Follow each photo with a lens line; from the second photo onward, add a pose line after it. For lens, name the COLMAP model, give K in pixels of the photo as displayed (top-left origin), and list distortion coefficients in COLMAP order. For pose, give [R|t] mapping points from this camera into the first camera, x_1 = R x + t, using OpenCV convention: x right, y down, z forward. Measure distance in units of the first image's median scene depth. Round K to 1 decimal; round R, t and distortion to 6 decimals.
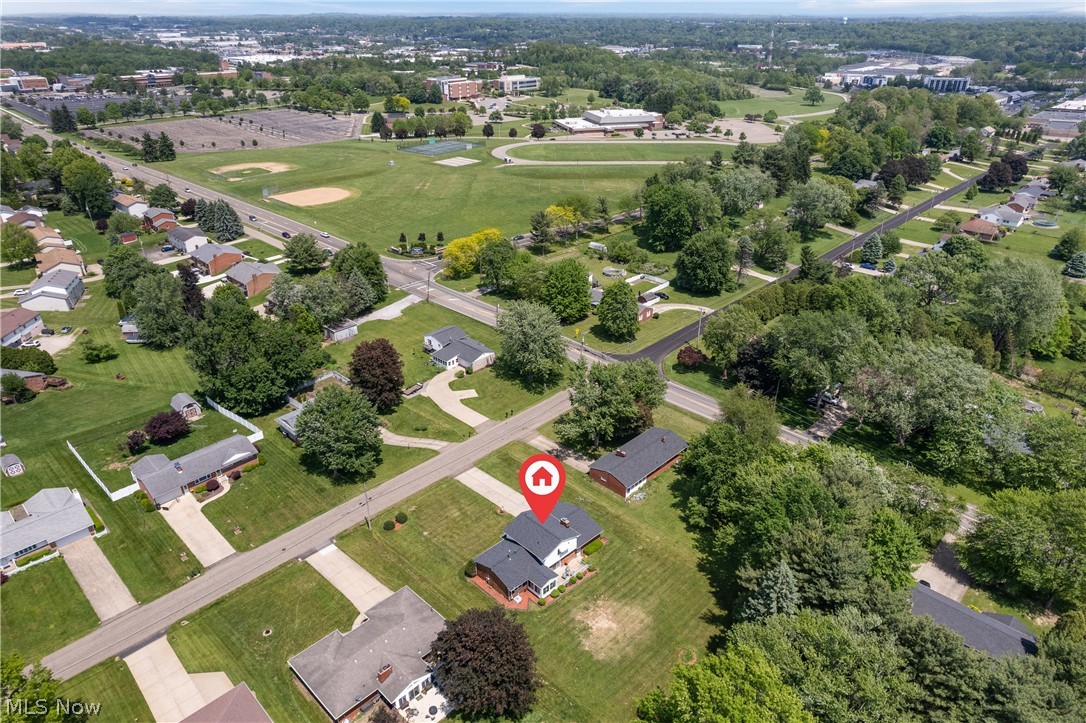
lens RADIAL K [[693.8, 0, 549.1], [0, 693.8, 380.7], [0, 0, 1]] dist [-0.081947, 0.064935]
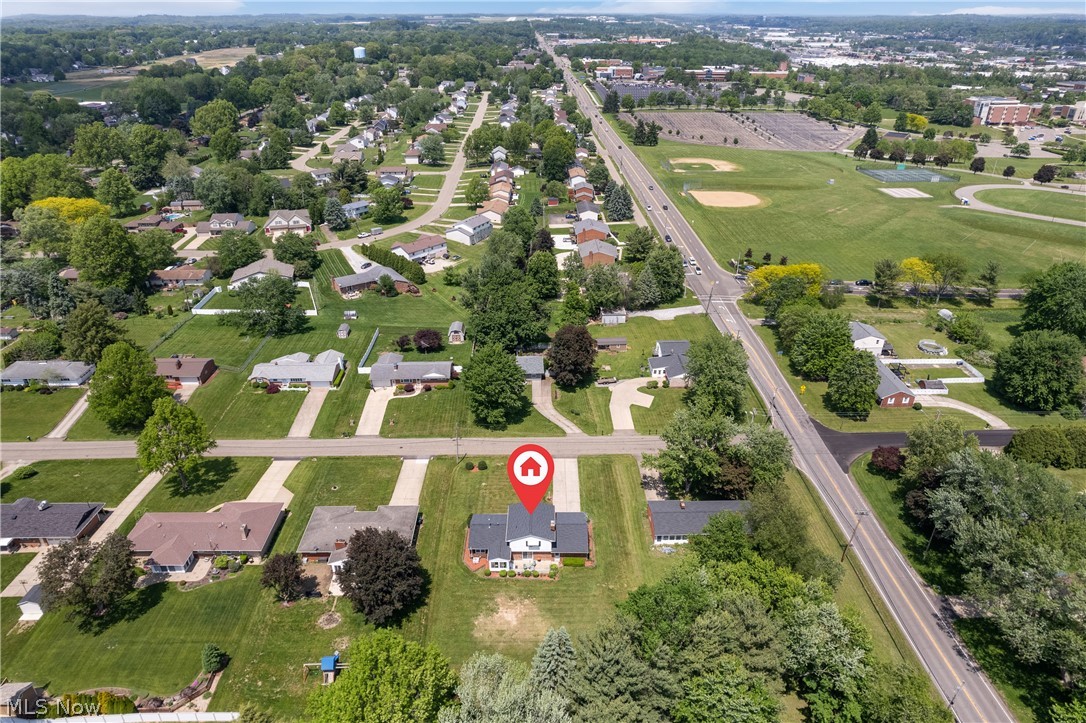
lens RADIAL K [[693.8, 0, 549.1], [0, 693.8, 380.7], [0, 0, 1]] dist [-0.081947, 0.064935]
pose [[0.707995, 0.334856, -0.621784, 0.328756], [-0.334588, 0.934403, 0.122236, -0.071466], [0.621928, 0.121499, 0.773591, 0.076647]]
